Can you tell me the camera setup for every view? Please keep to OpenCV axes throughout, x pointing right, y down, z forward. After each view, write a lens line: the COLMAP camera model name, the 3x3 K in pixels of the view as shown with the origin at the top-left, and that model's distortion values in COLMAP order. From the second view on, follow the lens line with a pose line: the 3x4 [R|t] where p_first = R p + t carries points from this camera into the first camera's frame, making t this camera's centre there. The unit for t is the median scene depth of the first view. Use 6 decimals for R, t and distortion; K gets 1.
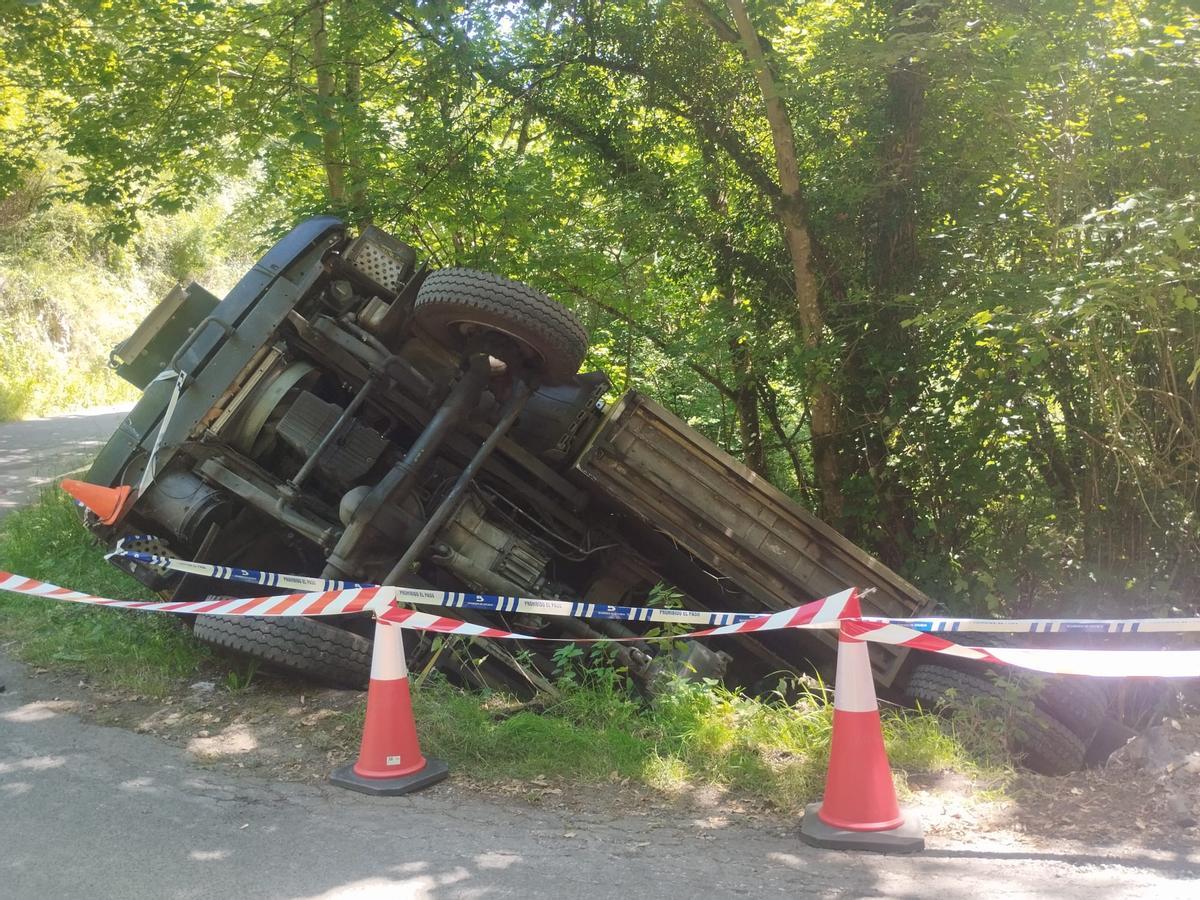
lens RADIAL K [[1012.4, 0, 600.0], [0, 1012.4, 450.0], [0, 0, 1]] dist [0.043685, -0.022556]
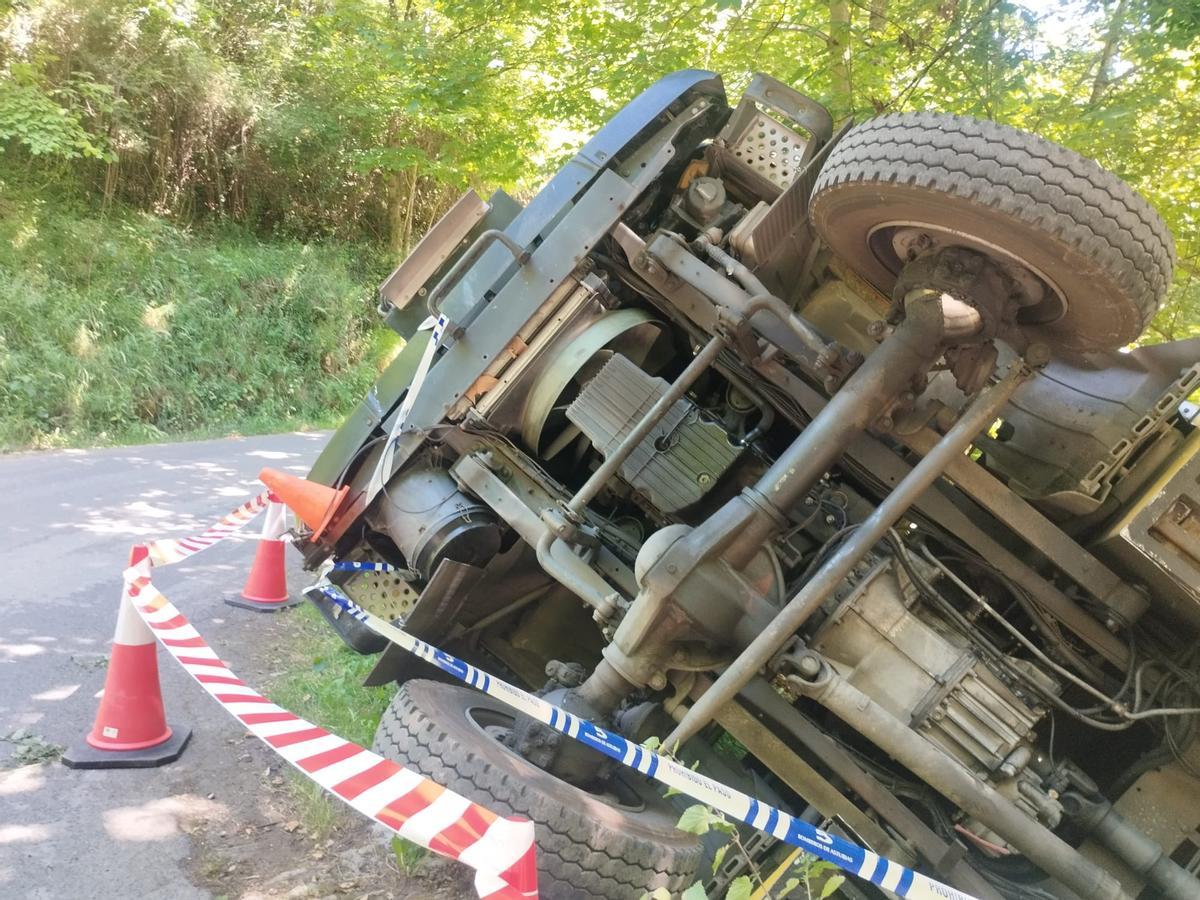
lens RADIAL K [[1012.4, 0, 600.0], [0, 1012.4, 450.0], [0, 0, 1]] dist [0.043685, -0.022556]
pose [[0.867450, 0.076408, -0.491622, -0.002591], [-0.082446, 0.996551, 0.009412, -0.006710], [0.490646, 0.032368, 0.870758, 0.476792]]
